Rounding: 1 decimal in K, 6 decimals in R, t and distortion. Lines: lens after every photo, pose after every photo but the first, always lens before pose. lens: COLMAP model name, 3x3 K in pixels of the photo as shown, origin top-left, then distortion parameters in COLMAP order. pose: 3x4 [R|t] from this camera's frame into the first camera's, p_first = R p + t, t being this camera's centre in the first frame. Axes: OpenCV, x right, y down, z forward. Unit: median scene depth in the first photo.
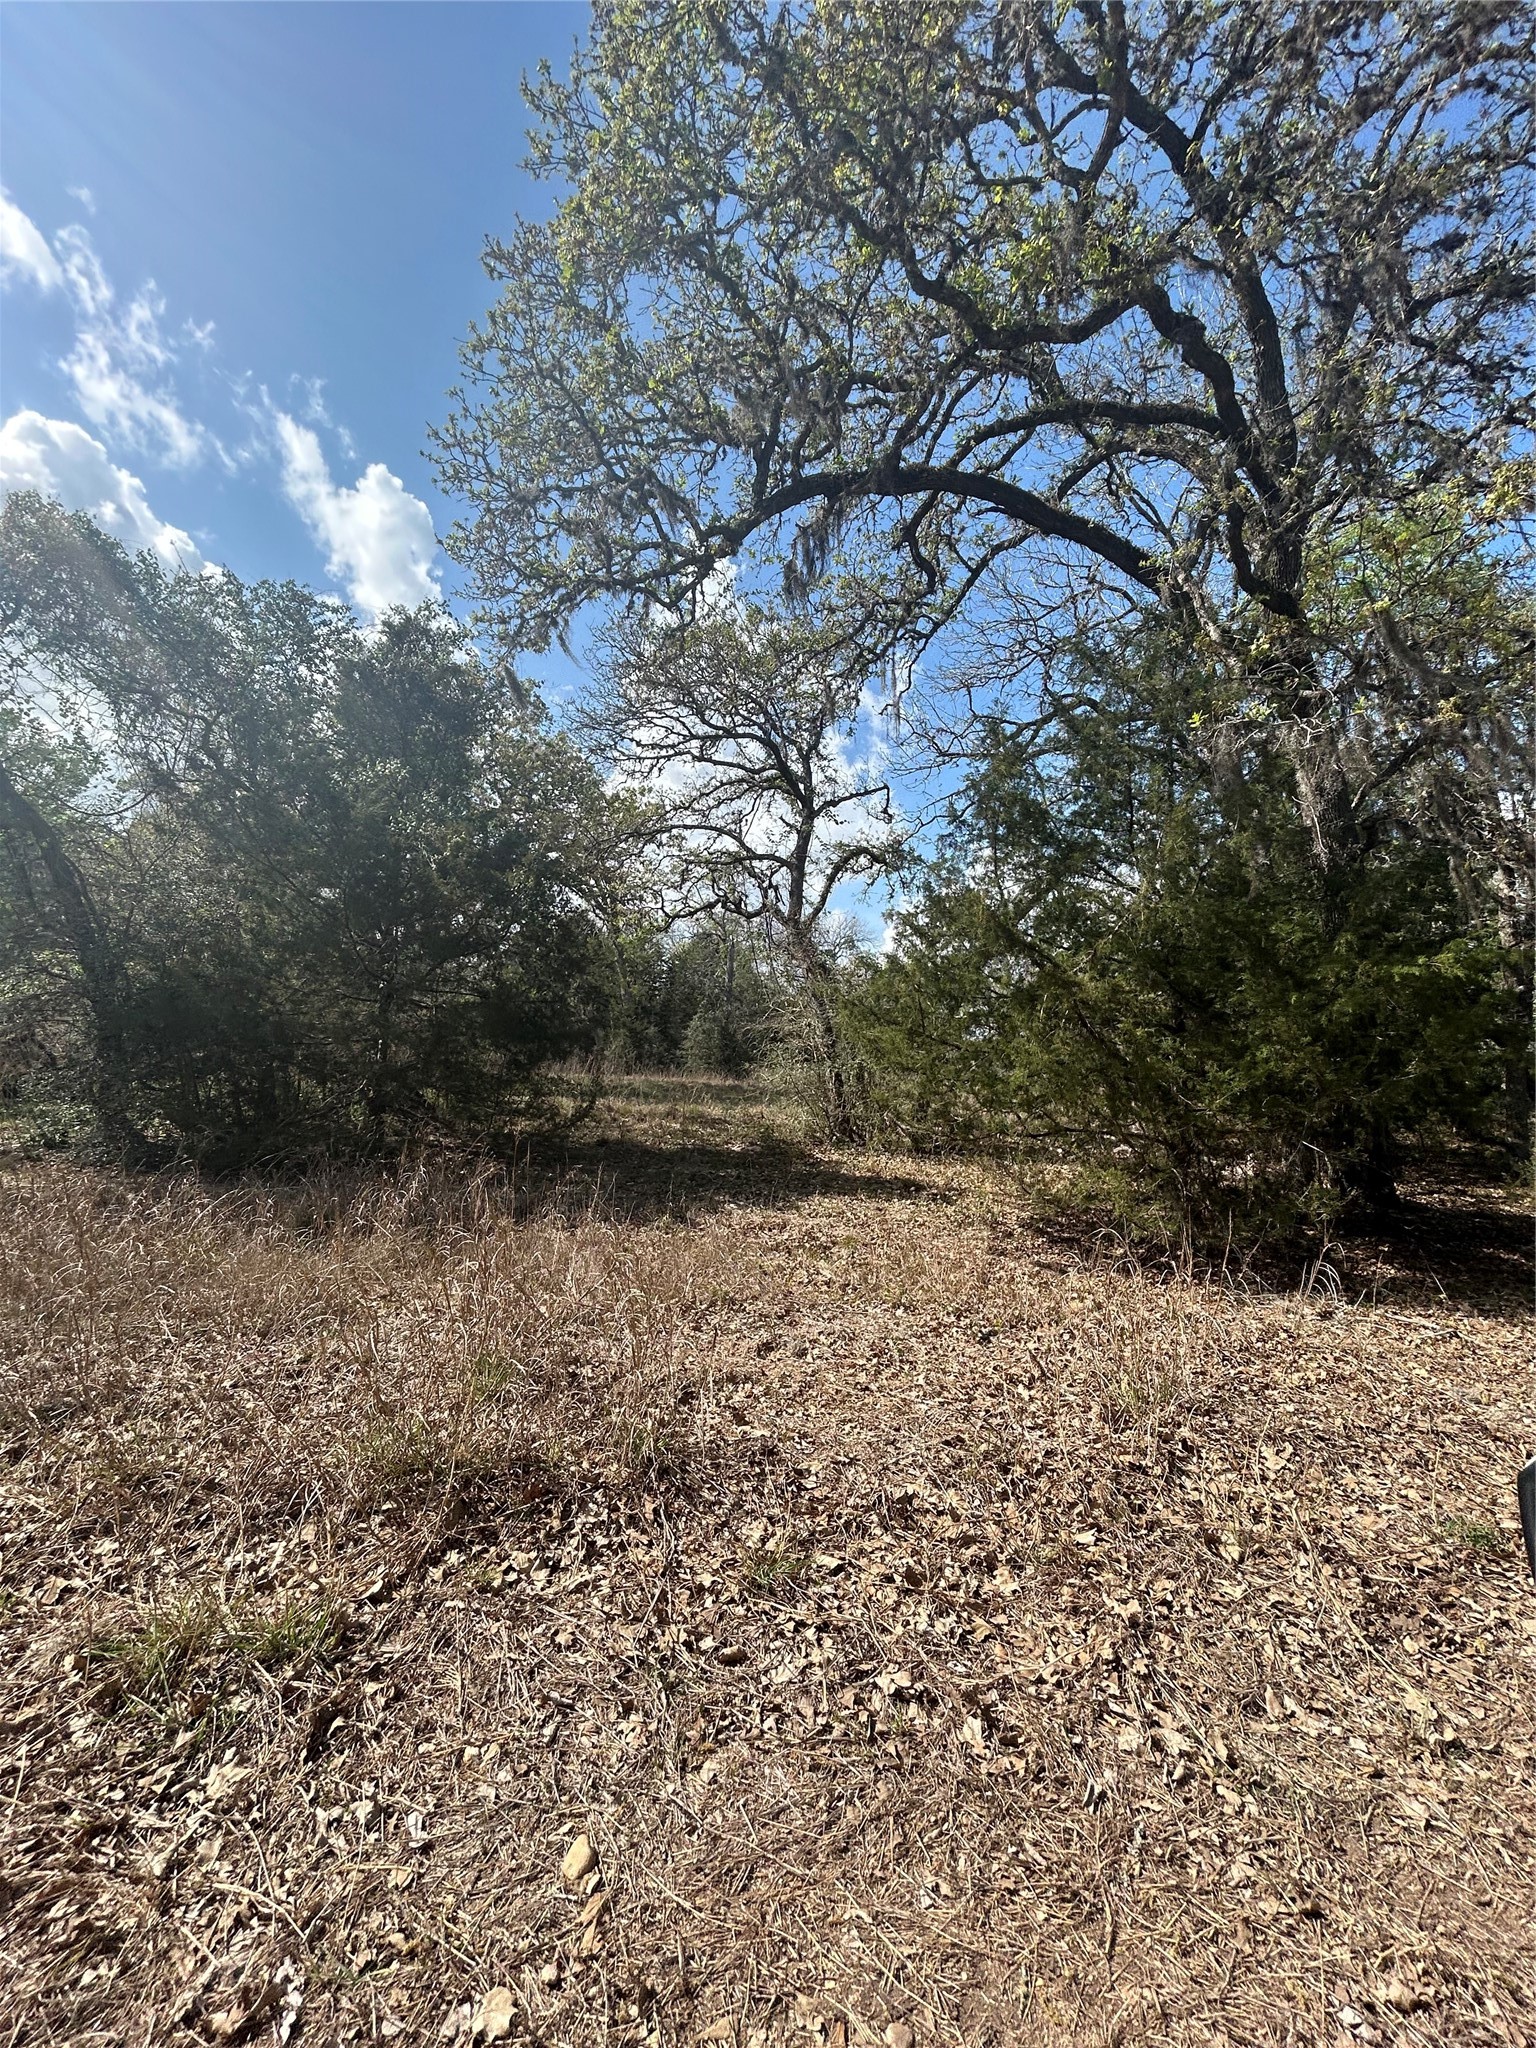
lens RADIAL K [[829.0, 0, 762.7], [0, 829.0, 1029.4], [0, 0, 1]] dist [0.009321, 0.000697]
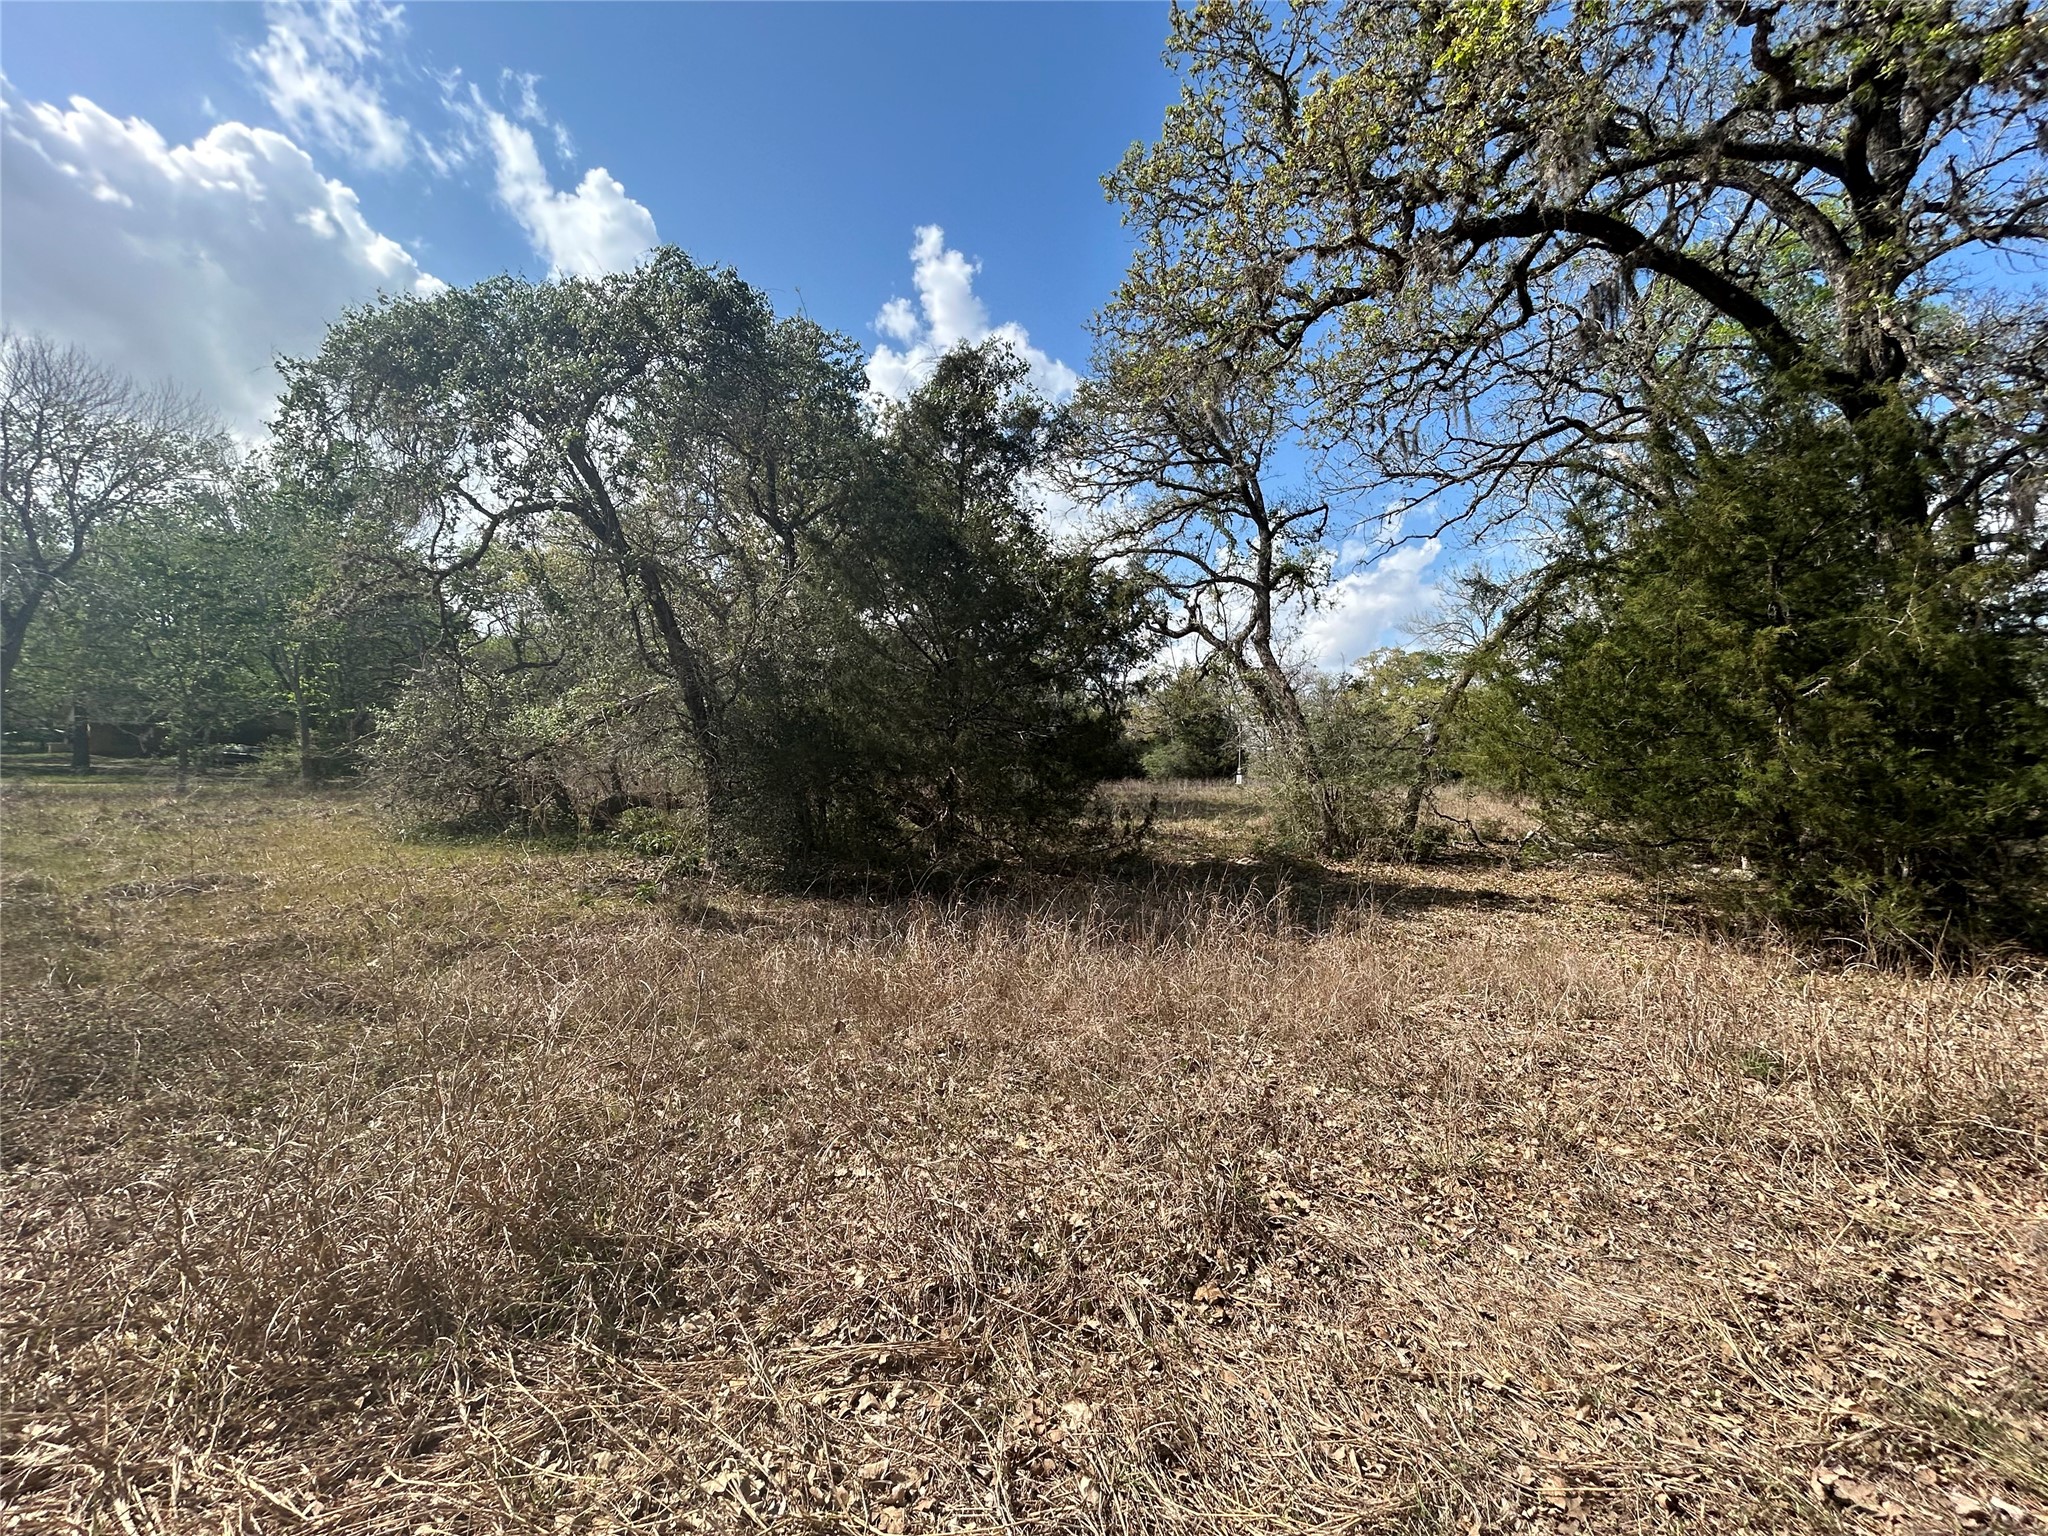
lens RADIAL K [[829.0, 0, 1031.1], [0, 829.0, 765.0], [0, 0, 1]] dist [0.009321, 0.000697]
pose [[0.999332, -0.020973, 0.029912, -0.298814], [0.020156, 0.999422, 0.027358, -0.010983], [-0.030469, -0.026737, 0.999178, -0.029506]]
